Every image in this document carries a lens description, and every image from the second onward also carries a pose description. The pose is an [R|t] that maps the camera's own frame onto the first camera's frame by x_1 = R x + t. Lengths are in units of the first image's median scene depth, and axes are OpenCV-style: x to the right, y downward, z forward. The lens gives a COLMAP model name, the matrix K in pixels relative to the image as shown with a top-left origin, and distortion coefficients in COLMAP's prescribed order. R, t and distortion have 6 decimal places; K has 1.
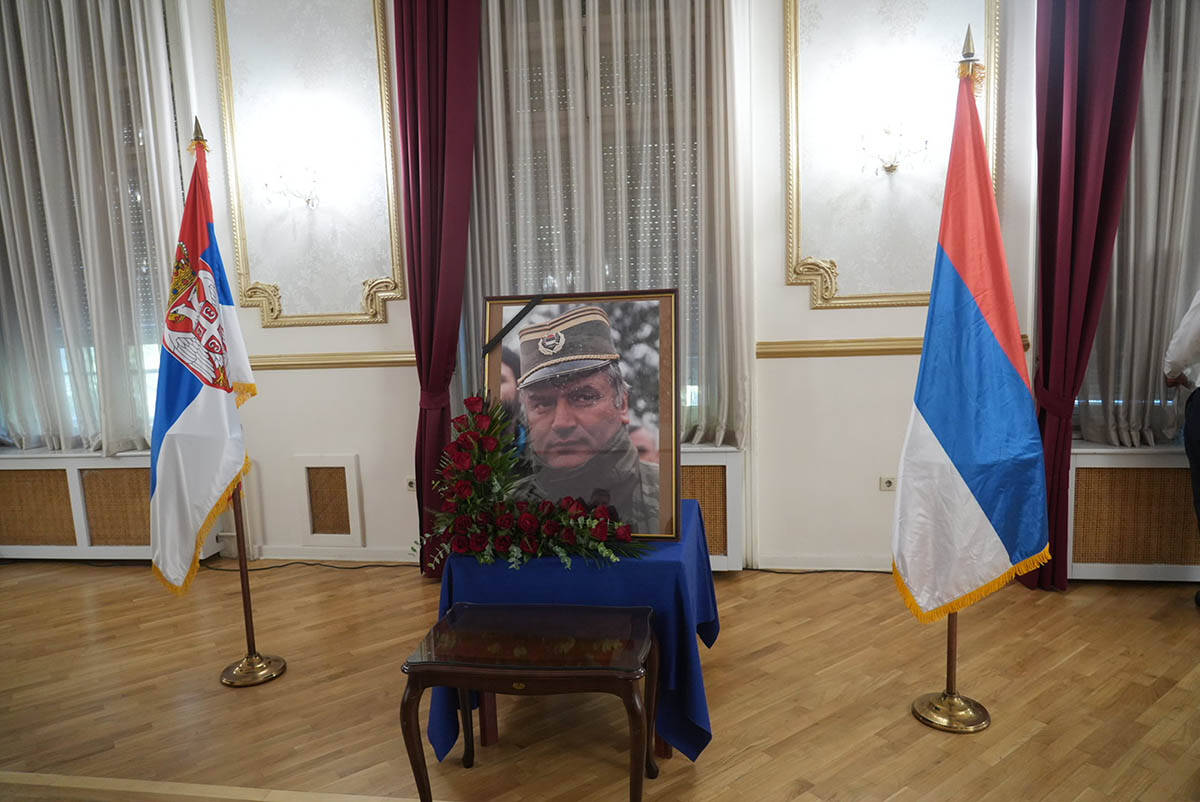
lens RADIAL K [[813.9, 0, 600.0], [0, 813.9, 401.0], [0, 0, 1]] dist [-0.039500, 0.006339]
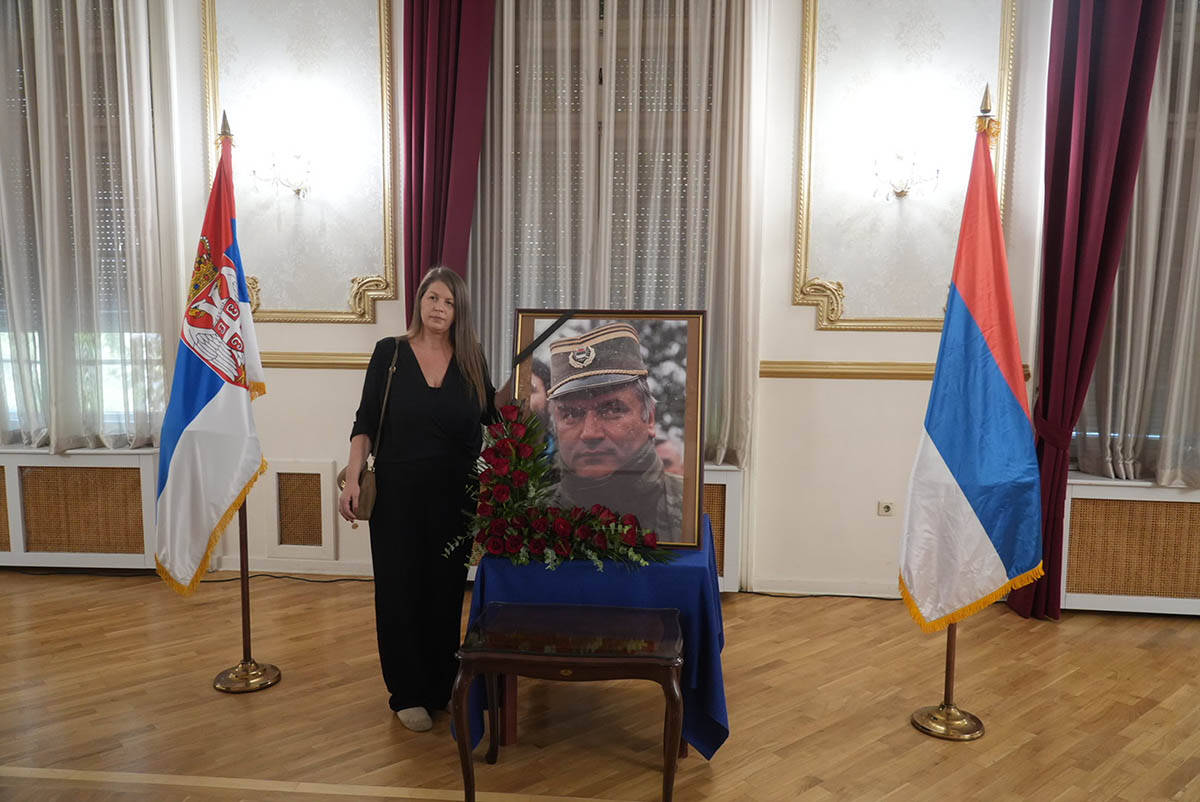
lens RADIAL K [[959.1, 0, 600.0], [0, 959.1, 401.0], [0, 0, 1]] dist [-0.005815, -0.012068]
pose [[0.996839, 0.039925, 0.068691, -0.109940], [-0.038881, 0.999108, -0.016459, 0.004265], [-0.069287, 0.013737, 0.997502, -0.205254]]
